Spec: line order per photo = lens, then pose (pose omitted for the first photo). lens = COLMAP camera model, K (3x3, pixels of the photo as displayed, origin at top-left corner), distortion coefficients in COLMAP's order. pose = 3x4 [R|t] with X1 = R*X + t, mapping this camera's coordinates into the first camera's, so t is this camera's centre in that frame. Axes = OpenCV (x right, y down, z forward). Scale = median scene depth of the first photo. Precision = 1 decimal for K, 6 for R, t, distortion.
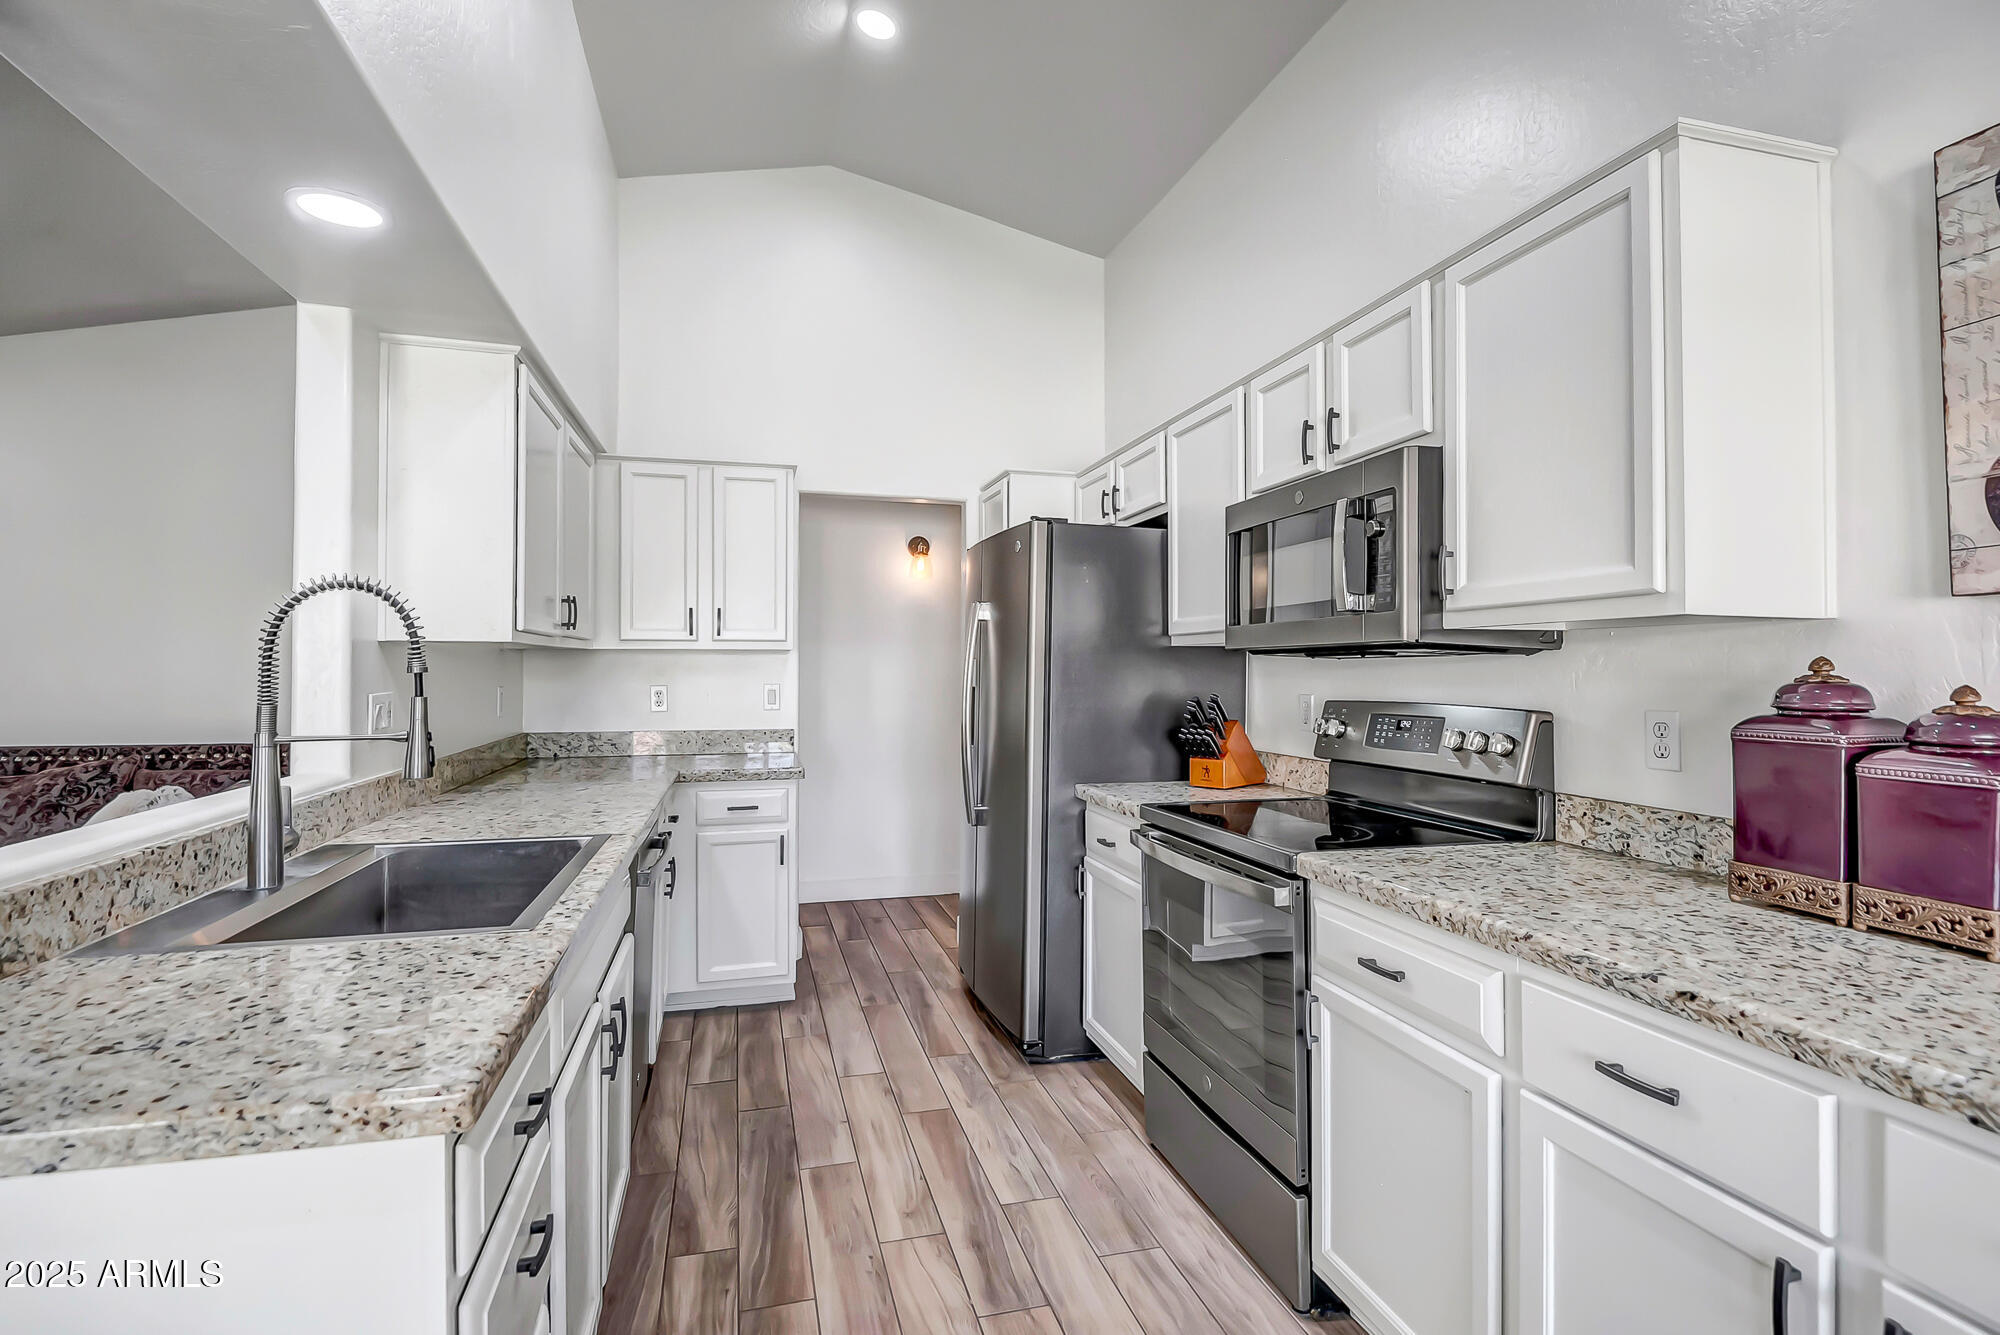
lens RADIAL K [[970.1, 0, 1006.7], [0, 970.1, 661.1], [0, 0, 1]] dist [0.001388, 0.000129]
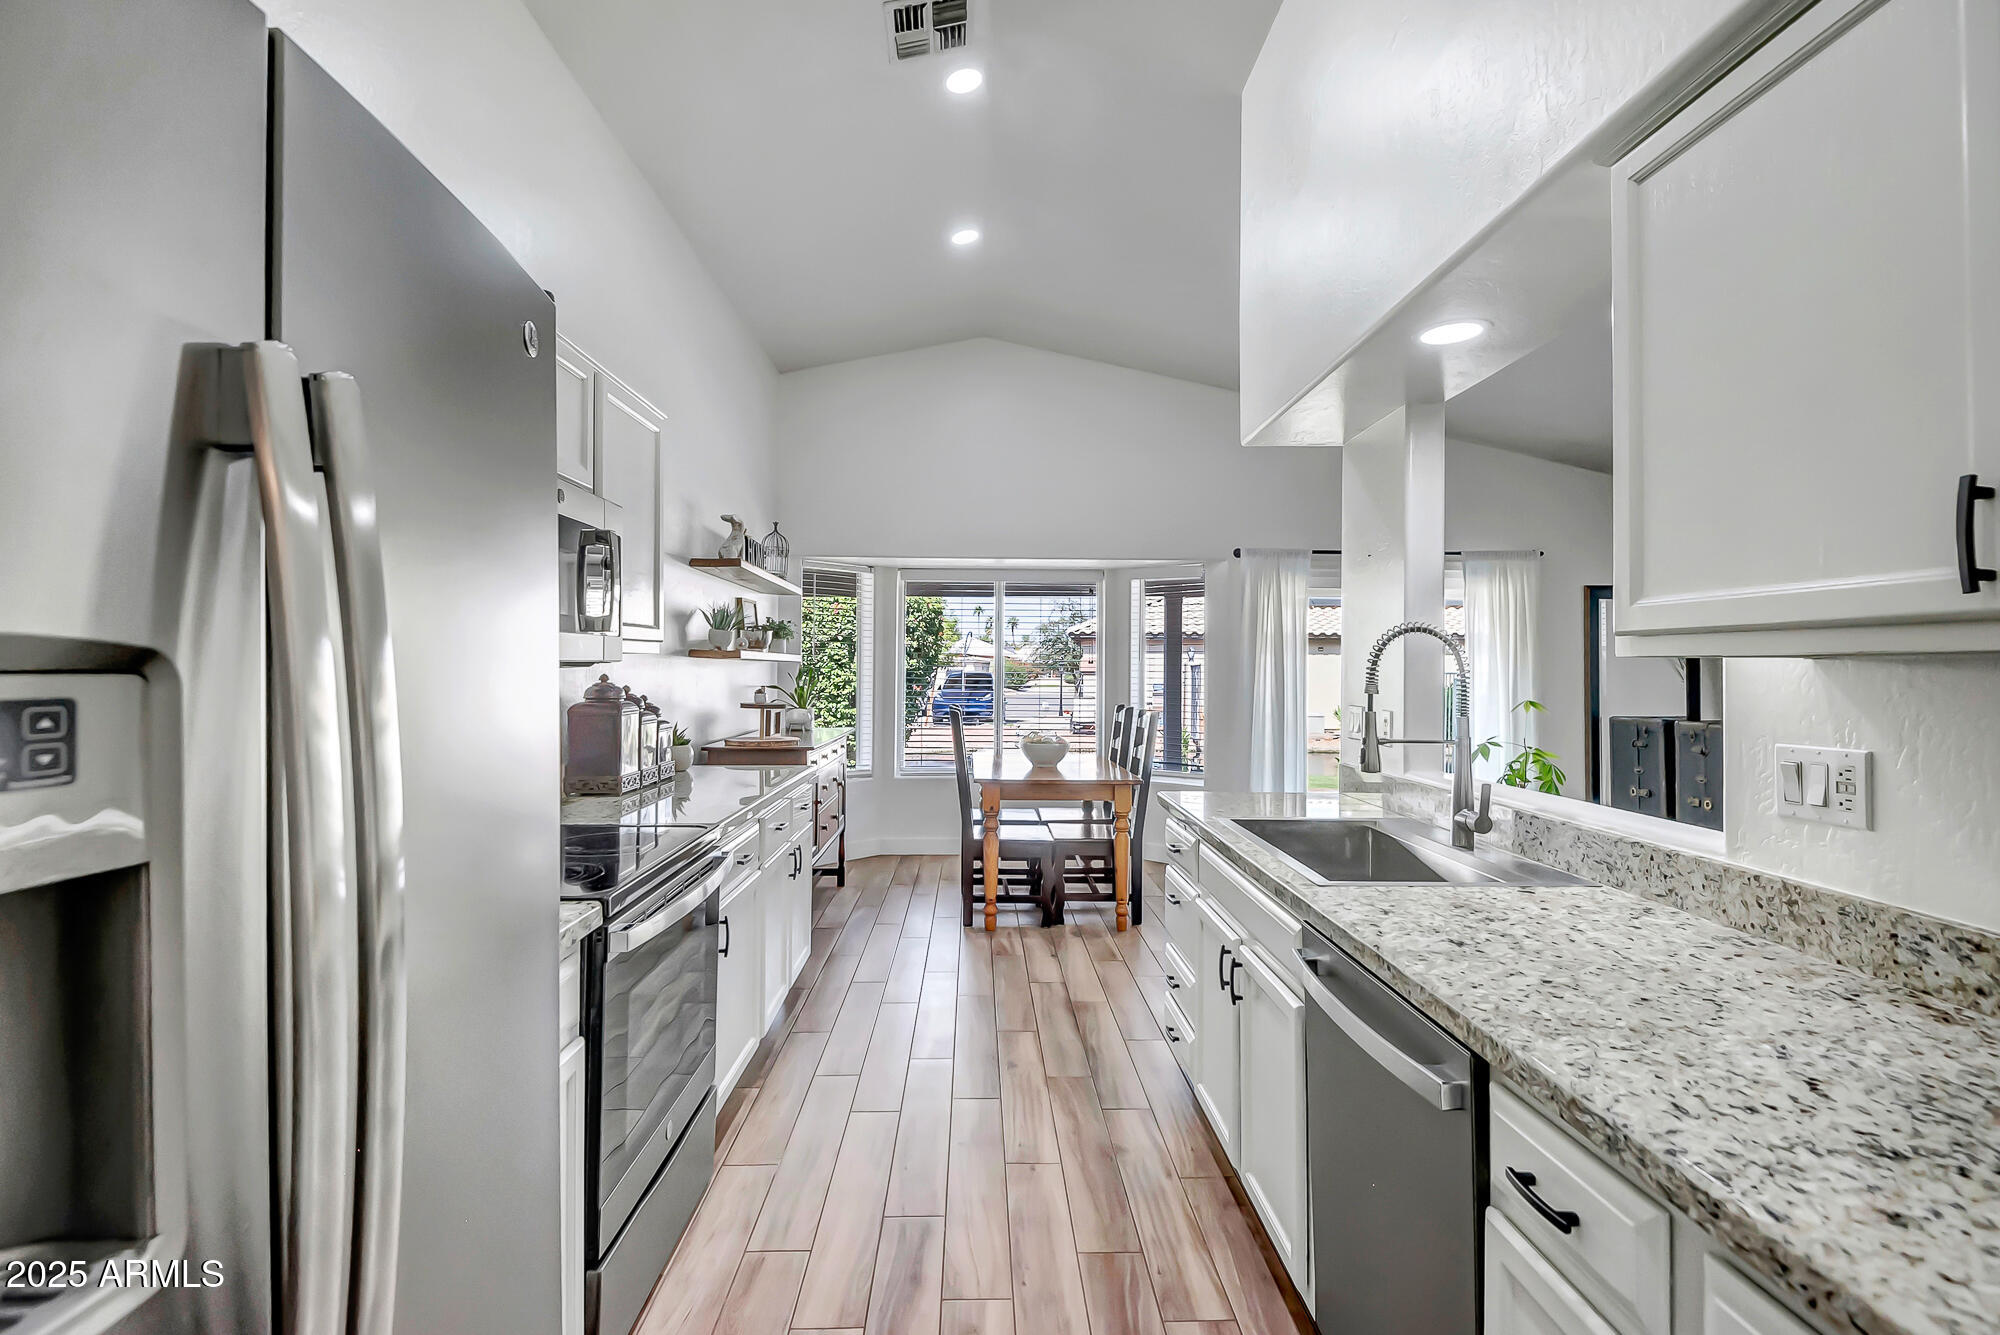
lens RADIAL K [[923.3, 0, 1001.1], [0, 923.3, 665.8], [0, 0, 1]] dist [-0.000203, -0.000001]
pose [[-0.970484, 0.004211, 0.241129, -0.352698], [0.002911, 0.999979, -0.005746, -0.009802], [-0.241148, -0.004875, -0.970476, 1.950835]]
